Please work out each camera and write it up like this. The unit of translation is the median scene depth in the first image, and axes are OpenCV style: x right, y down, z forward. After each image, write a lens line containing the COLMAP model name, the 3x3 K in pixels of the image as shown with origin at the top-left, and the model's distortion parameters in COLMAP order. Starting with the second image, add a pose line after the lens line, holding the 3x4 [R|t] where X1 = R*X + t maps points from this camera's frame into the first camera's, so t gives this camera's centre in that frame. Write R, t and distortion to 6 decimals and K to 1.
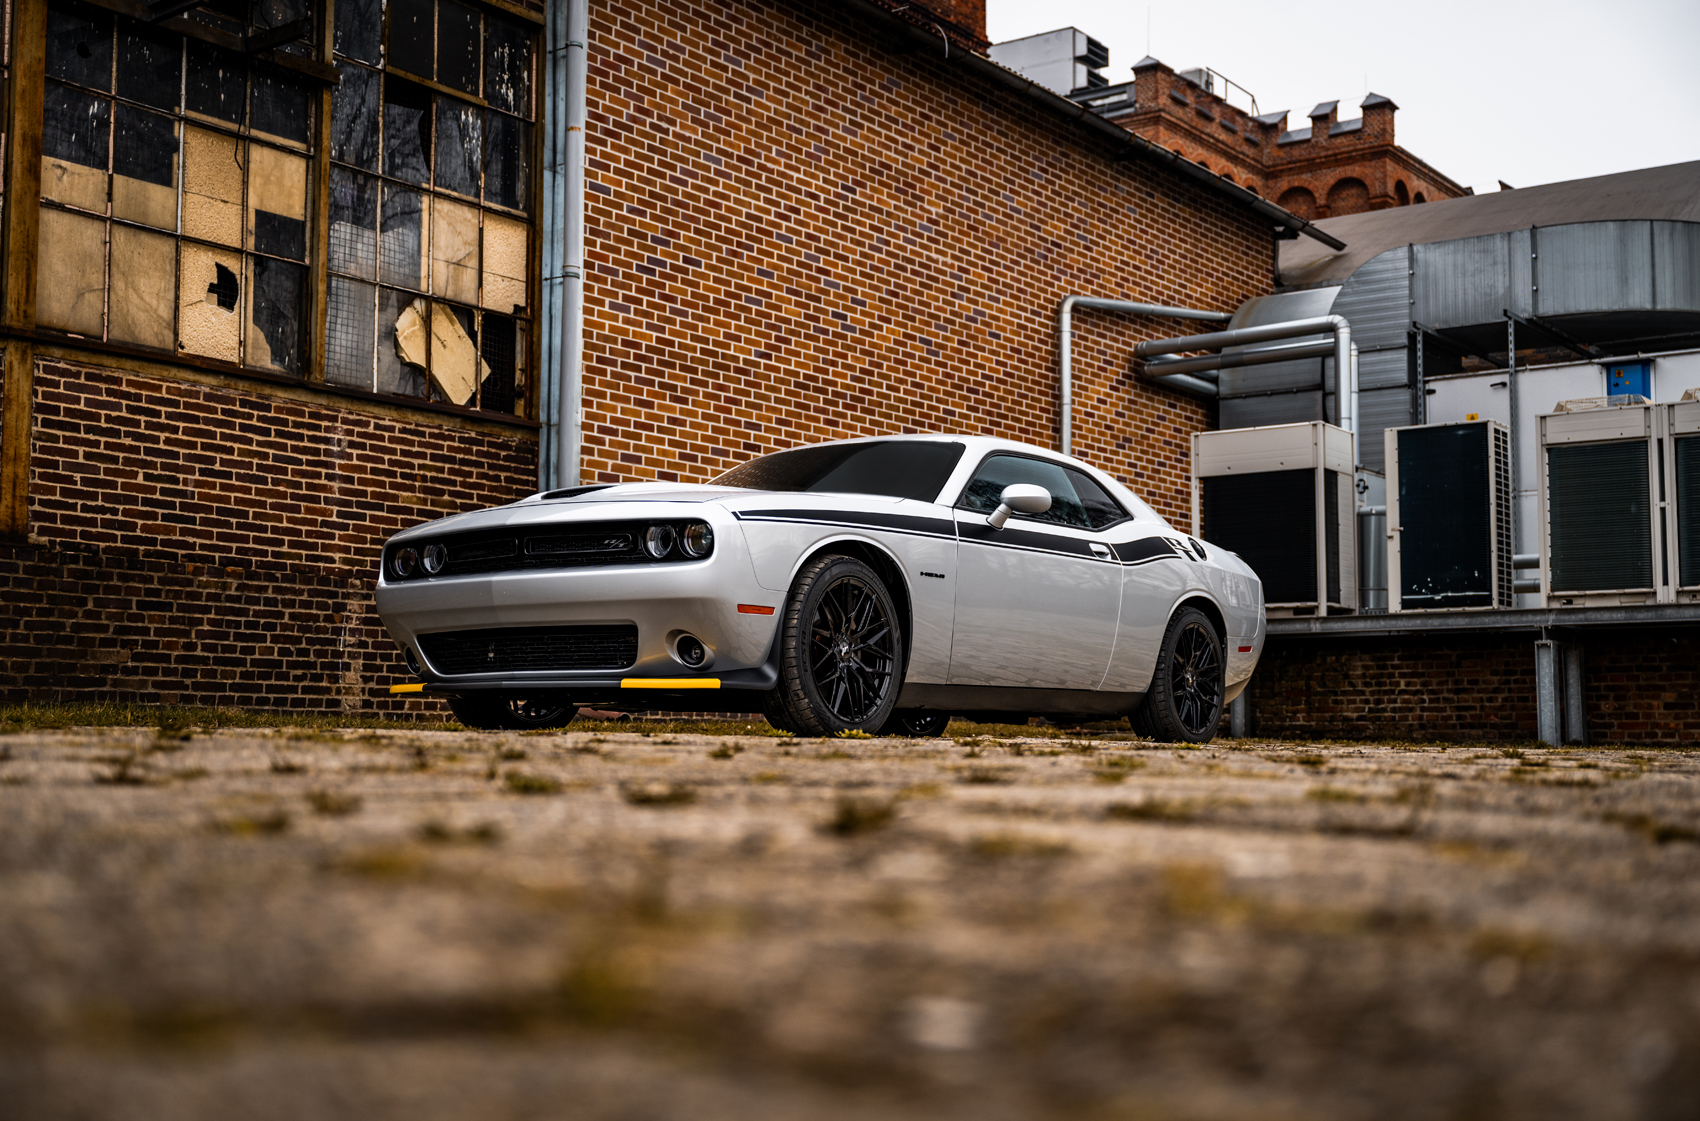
lens RADIAL K [[2021.9, 0, 858.3], [0, 2021.9, 559.0], [0, 0, 1]] dist [0.000641, -0.000036]
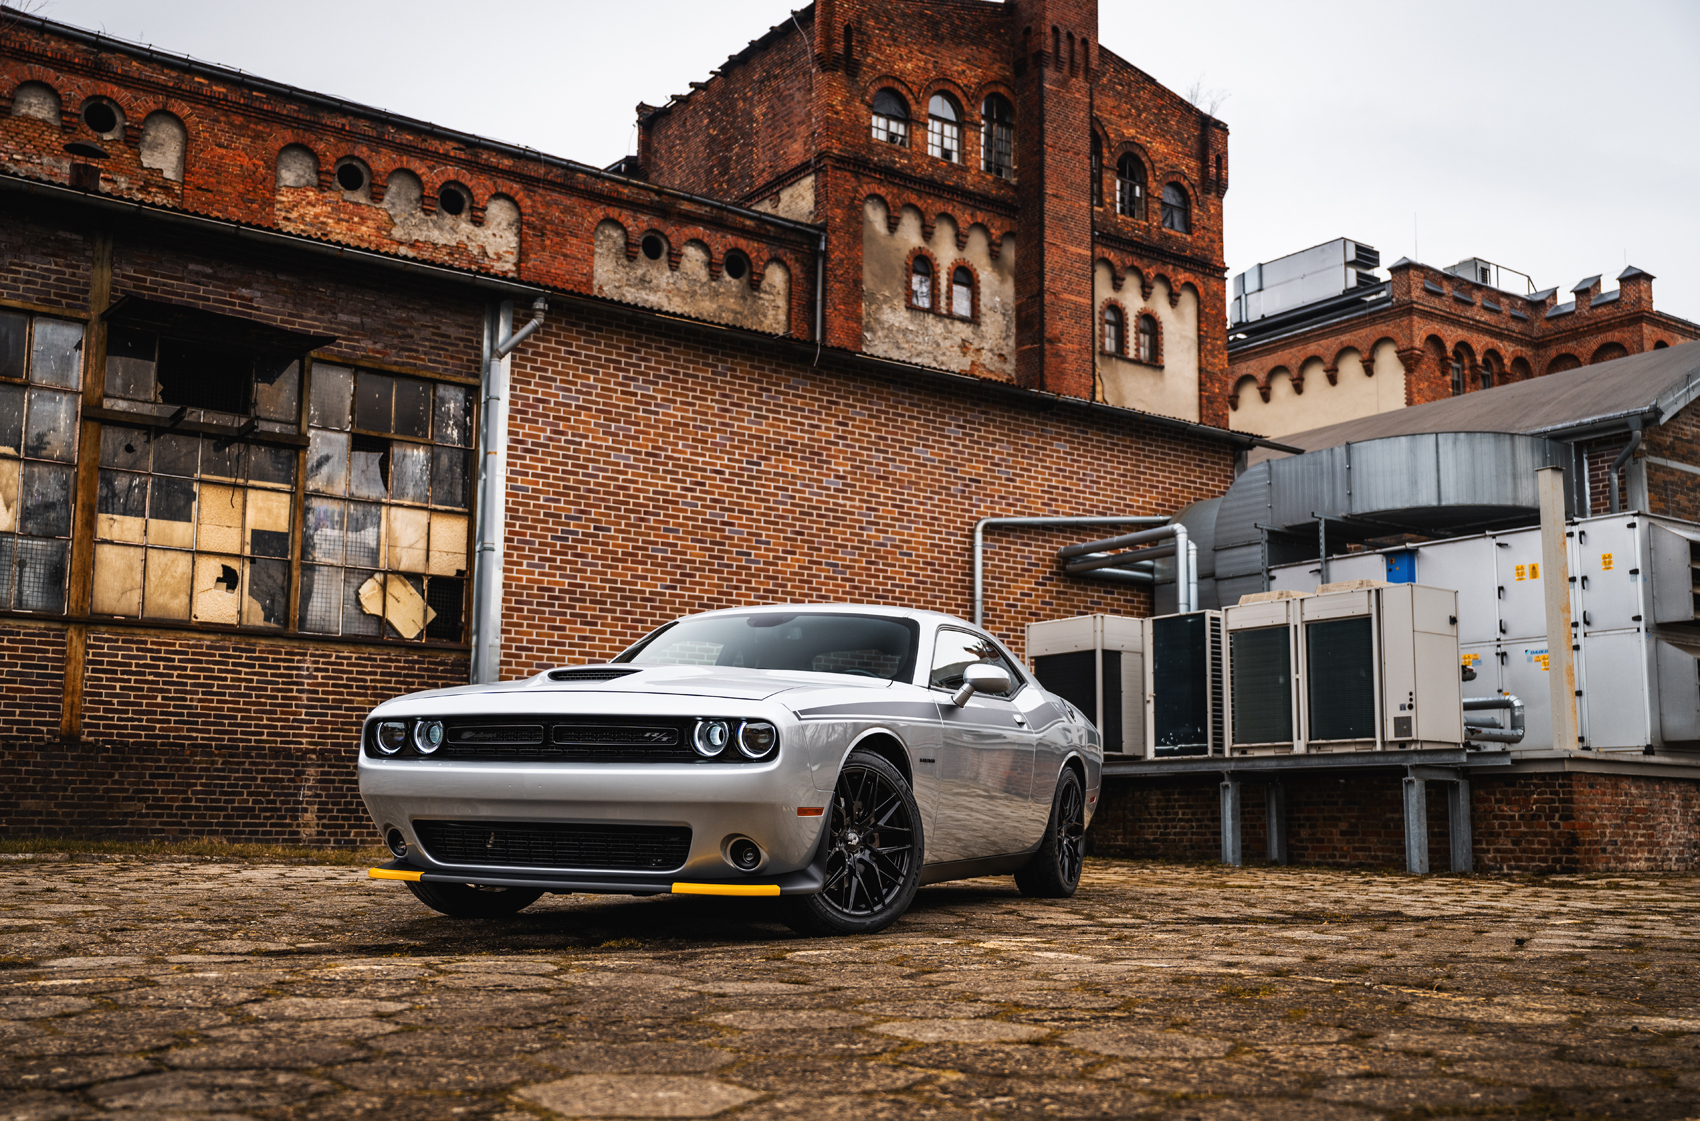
lens RADIAL K [[1727.4, 0, 839.7], [0, 1727.4, 590.1], [0, 0, 1]] dist [-0.001899, 0.016888]
pose [[0.948492, -0.040183, -0.314243, 0.514900], [0.023692, 0.998143, -0.056122, -0.029688], [0.315914, 0.045786, 0.947682, -0.149360]]
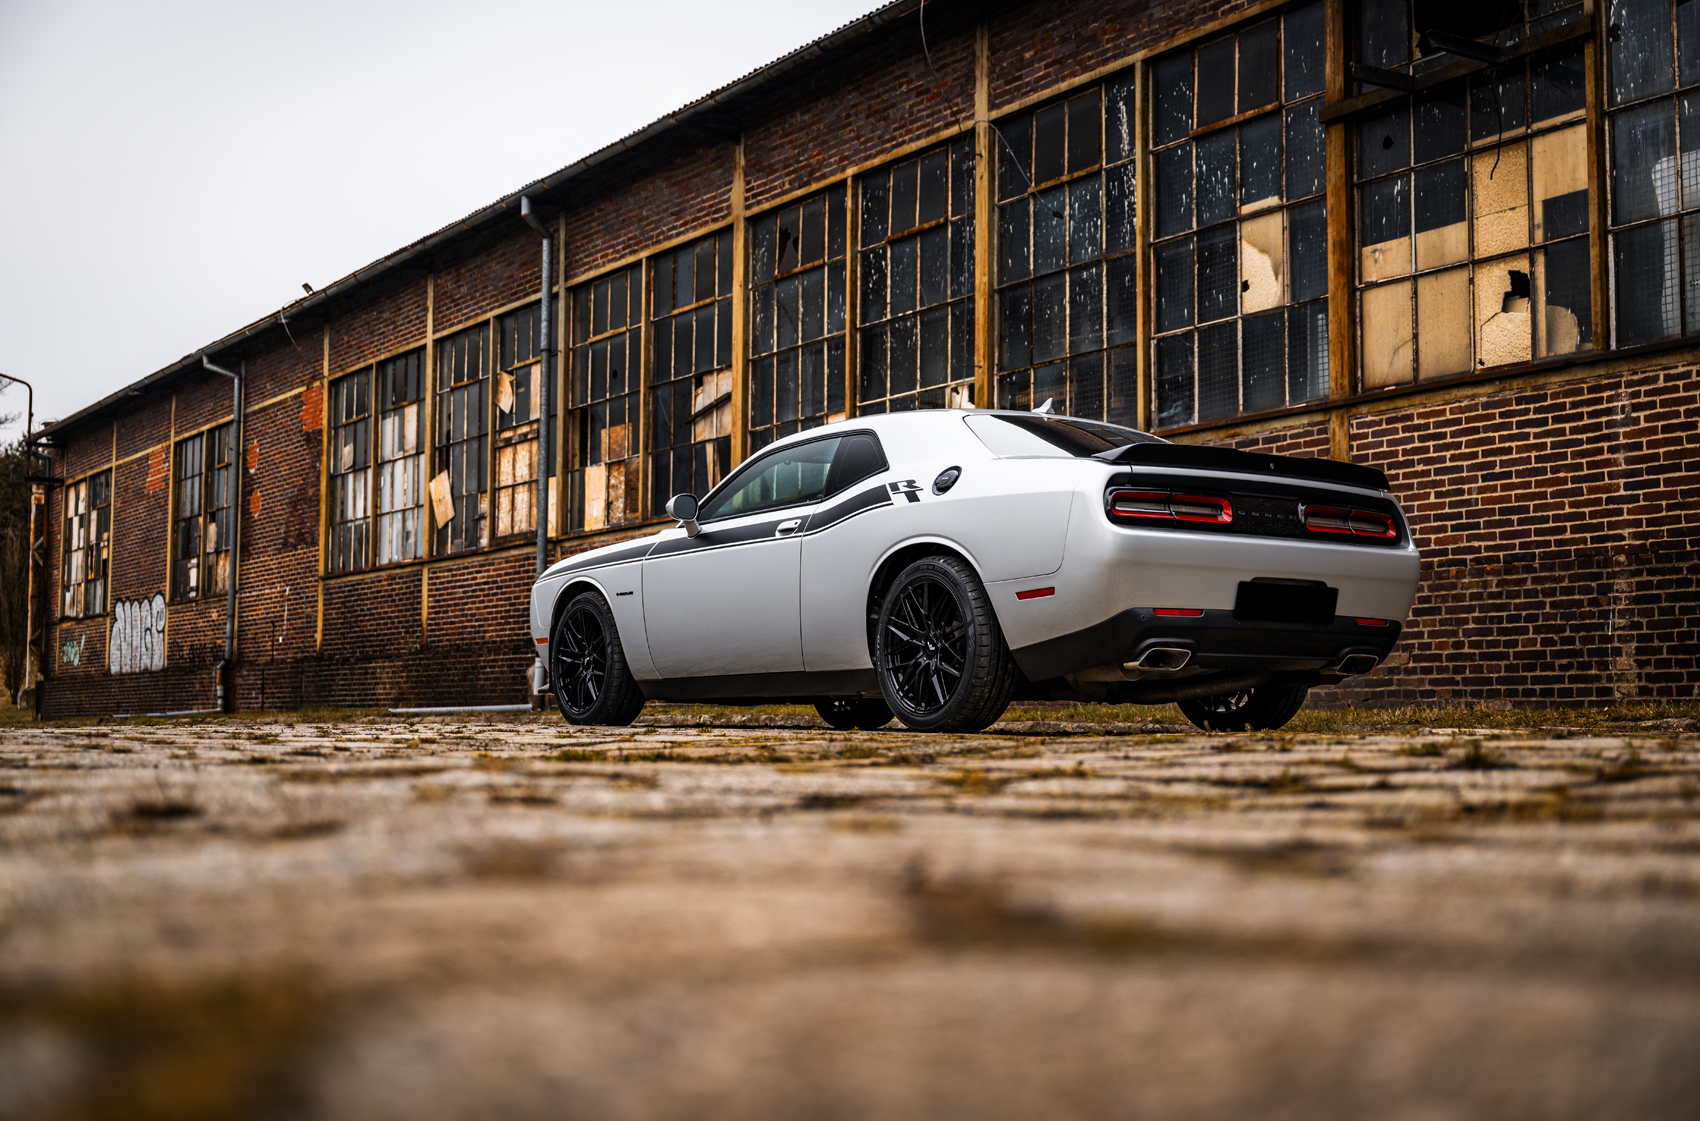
lens RADIAL K [[2071.5, 0, 852.5], [0, 2071.5, 569.4], [0, 0, 1]] dist [0.005846, 0.008436]
pose [[-0.343030, -0.081247, -0.935804, 0.665565], [0.081403, 0.989933, -0.115785, 0.085627], [0.935790, -0.115895, -0.332963, 0.873886]]
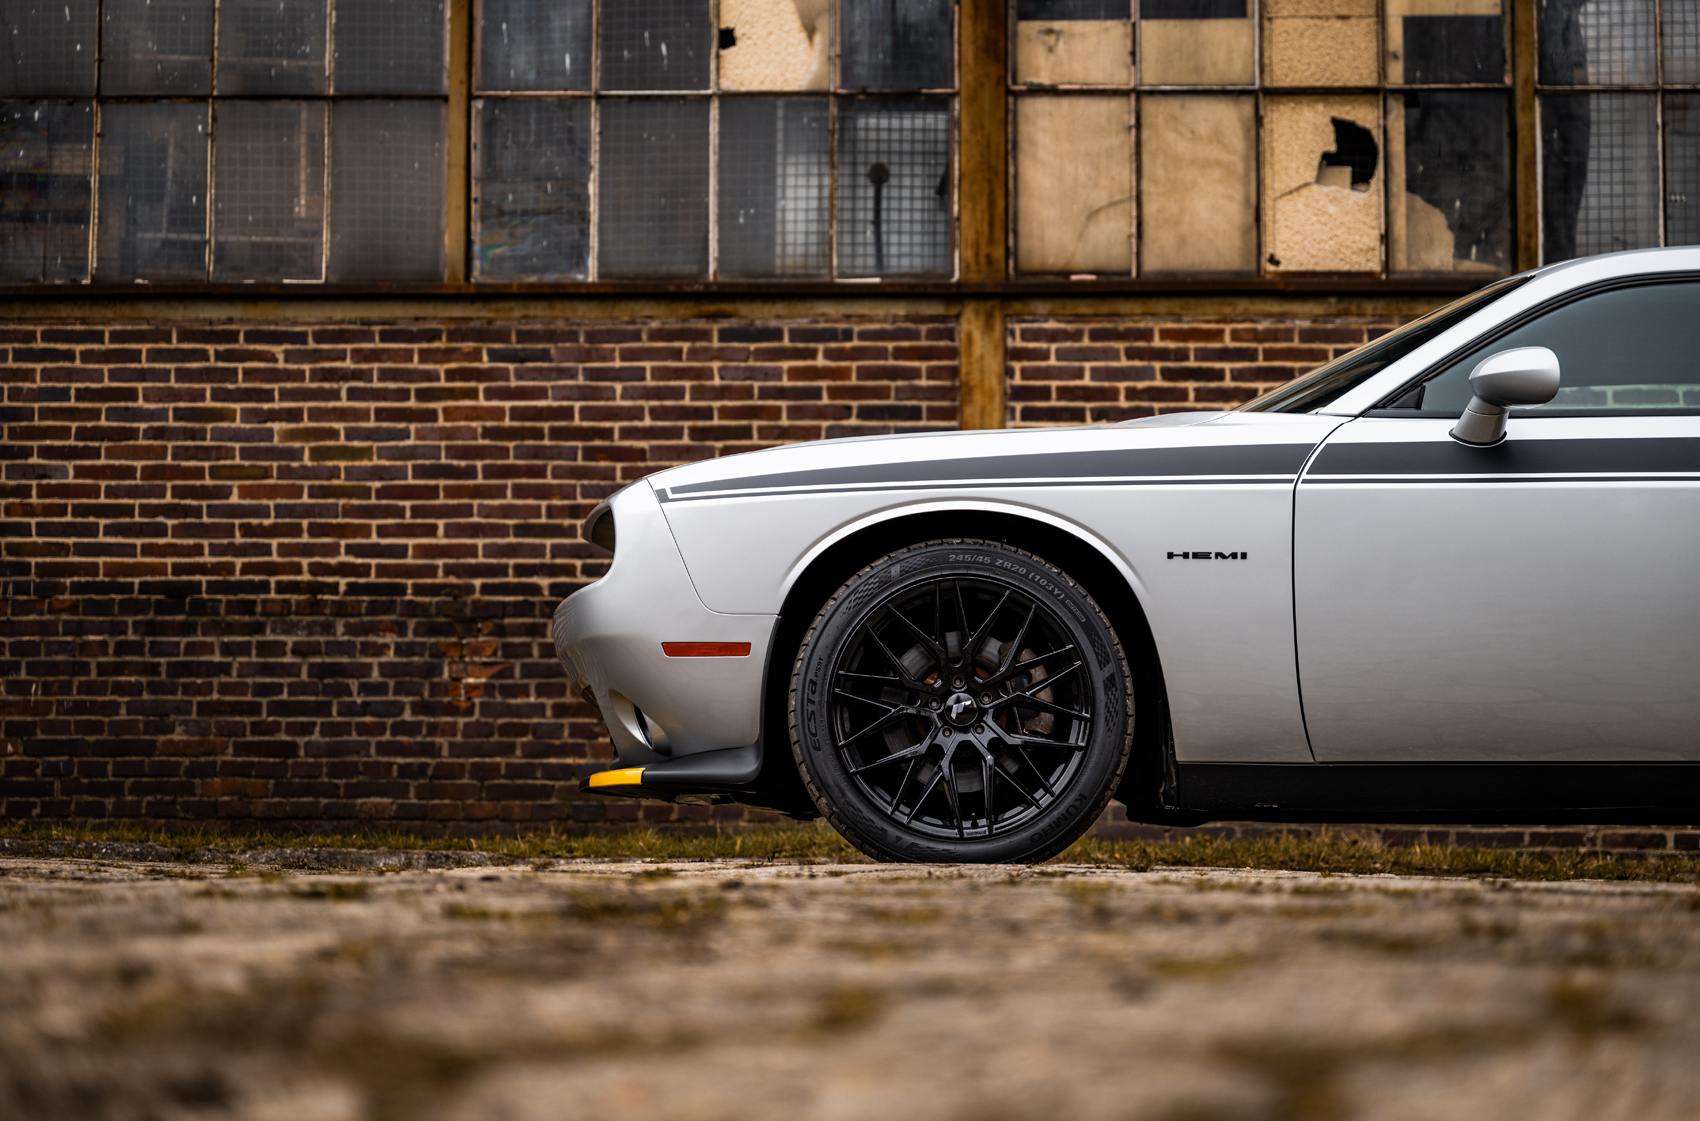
lens RADIAL K [[3437.7, 0, 850.0], [0, 3437.7, 560.5], [0, 0, 1]] dist [0.017722, -0.064470]
pose [[0.549841, -0.079668, -0.831461, 0.405854], [0.073019, 0.996215, -0.047167, 0.024843], [0.832072, -0.034778, 0.553577, 0.241239]]
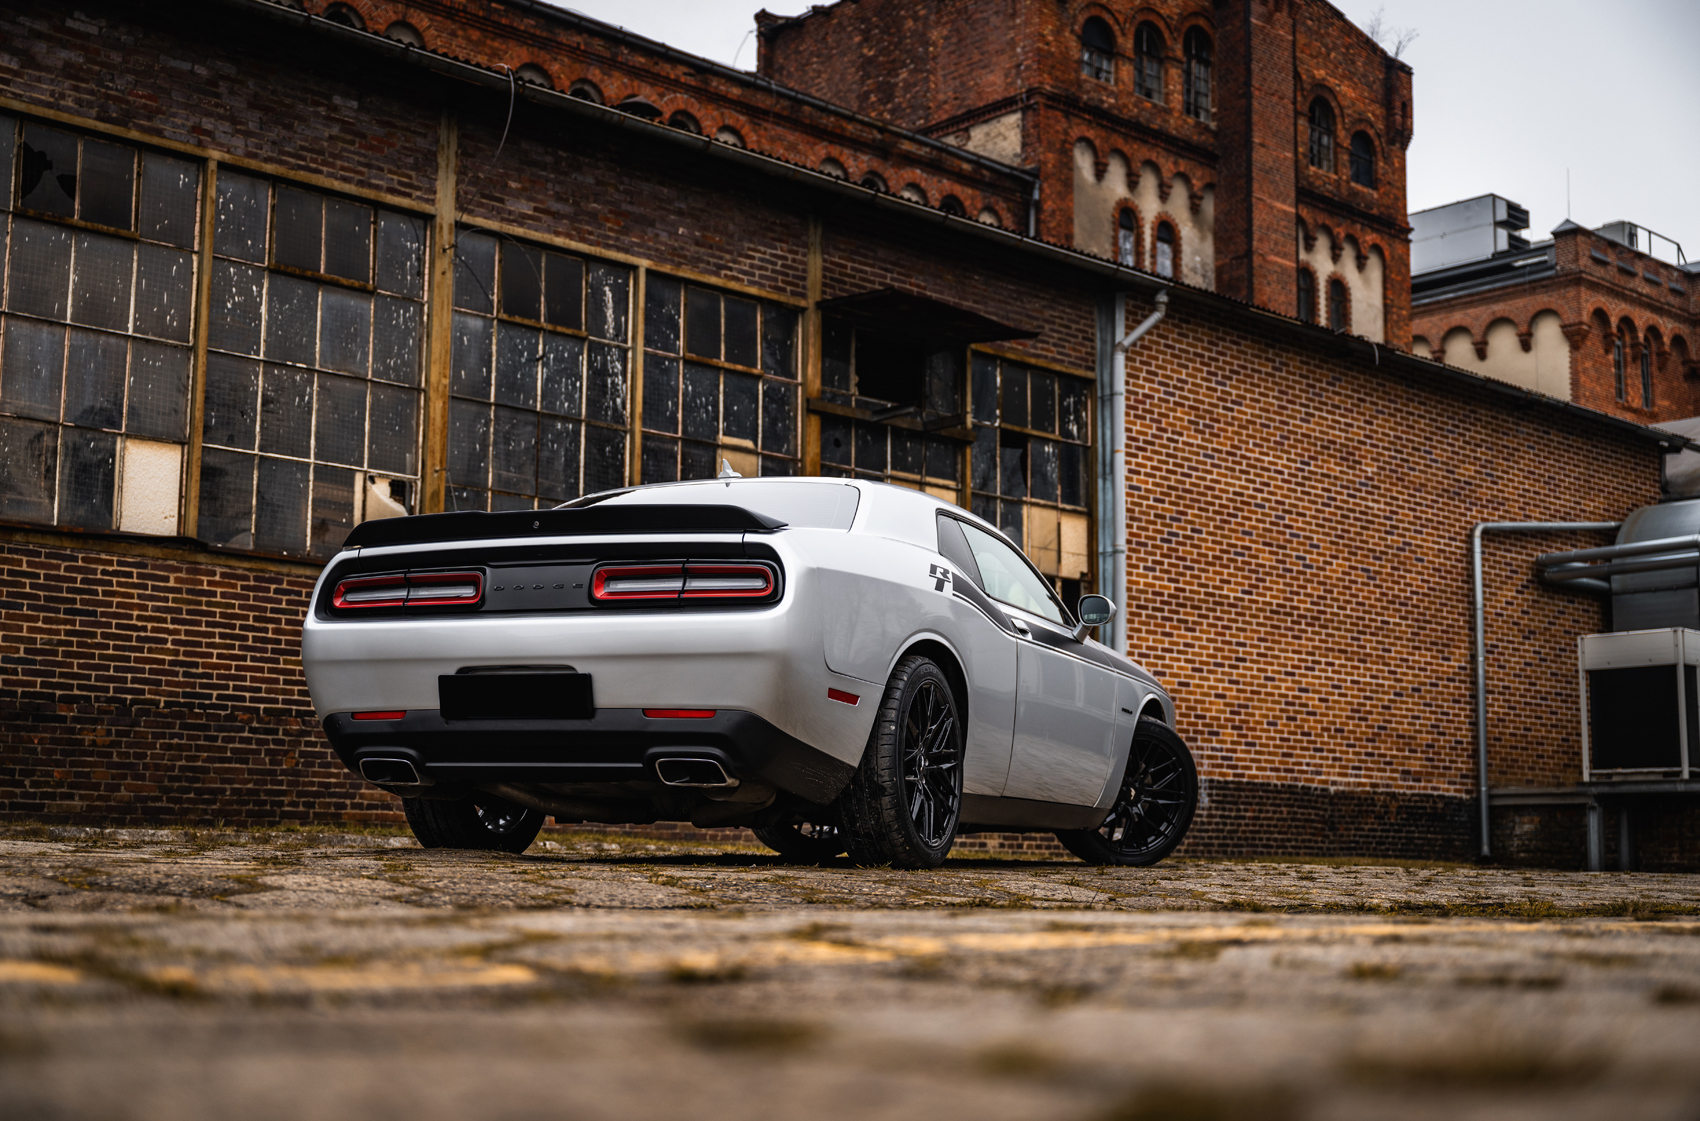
lens RADIAL K [[2150.1, 0, 858.0], [0, 2150.1, 563.0], [0, 0, 1]] dist [0.010516, -0.004567]
pose [[0.981343, -0.022056, -0.190995, -0.029971], [0.011358, 0.998314, -0.056927, -0.044996], [0.191929, 0.053696, 0.979939, -0.560485]]
